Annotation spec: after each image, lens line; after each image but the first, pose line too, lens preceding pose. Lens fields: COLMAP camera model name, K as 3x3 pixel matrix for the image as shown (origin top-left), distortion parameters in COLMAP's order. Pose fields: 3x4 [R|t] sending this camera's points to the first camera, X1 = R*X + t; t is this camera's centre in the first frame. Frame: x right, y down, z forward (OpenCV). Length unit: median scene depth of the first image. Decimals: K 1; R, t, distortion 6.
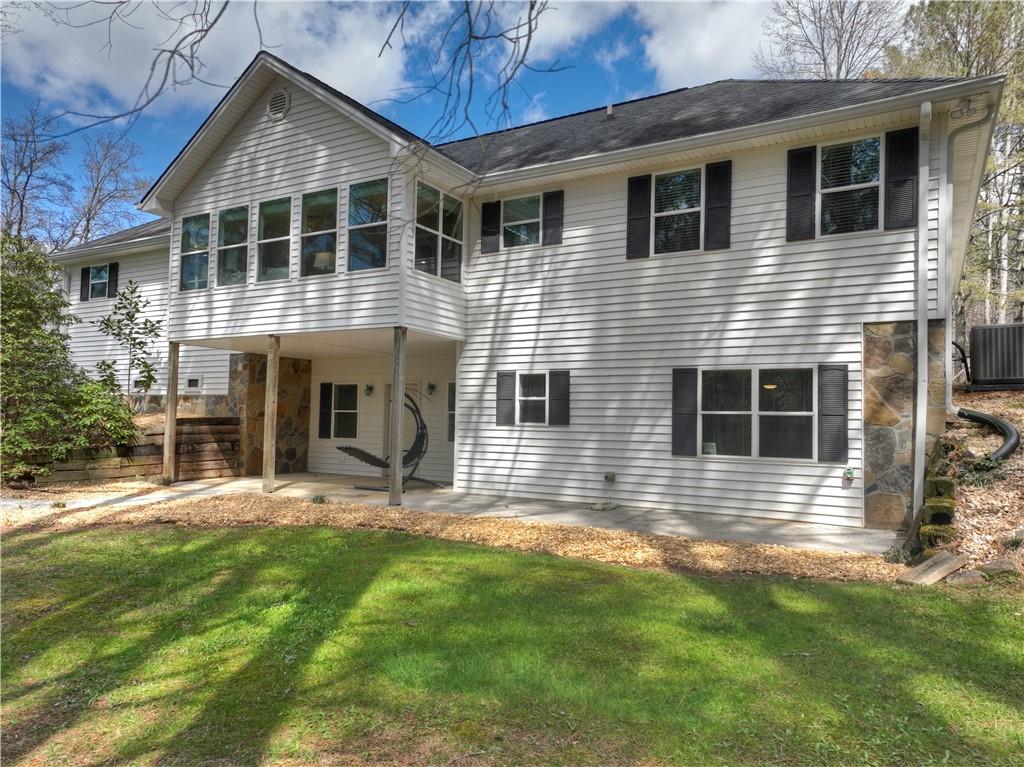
lens RADIAL K [[713.3, 0, 520.2], [0, 713.3, 383.5], [0, 0, 1]] dist [0.010237, 0.004290]
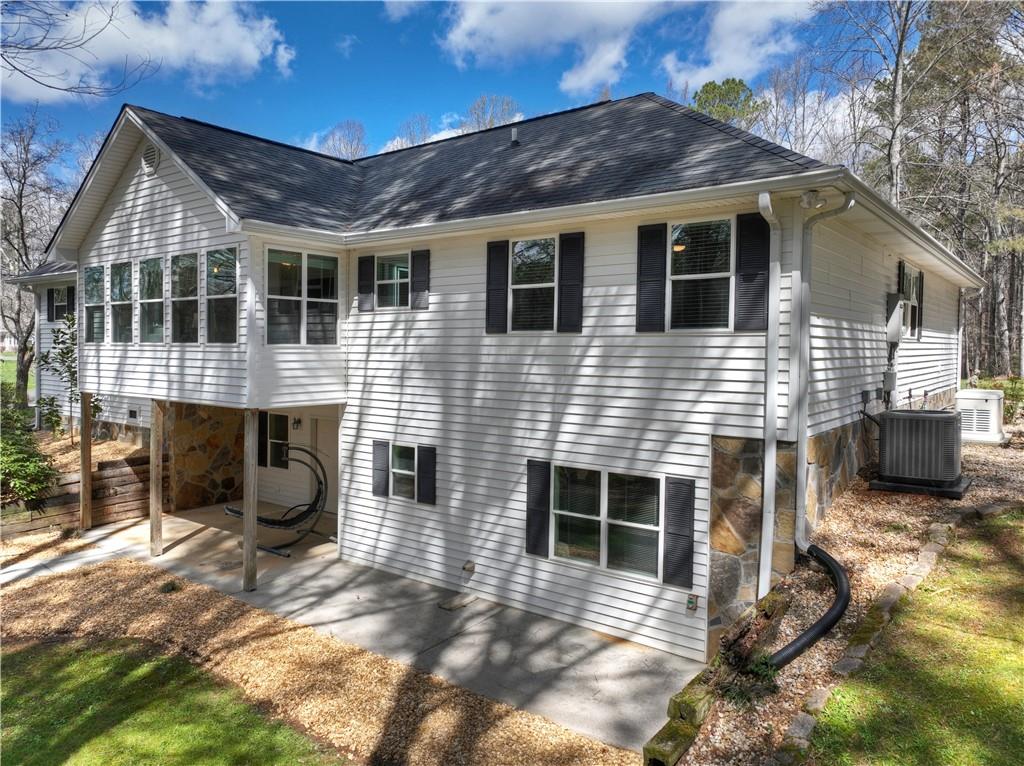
lens RADIAL K [[713.3, 0, 508.3], [0, 713.3, 380.0], [0, 0, 1]] dist [0.010237, 0.004290]
pose [[0.990878, 0.003569, -0.134715, 0.298295], [0.009142, 0.995567, 0.093614, -0.198454], [0.134452, -0.093992, 0.986452, 0.100439]]
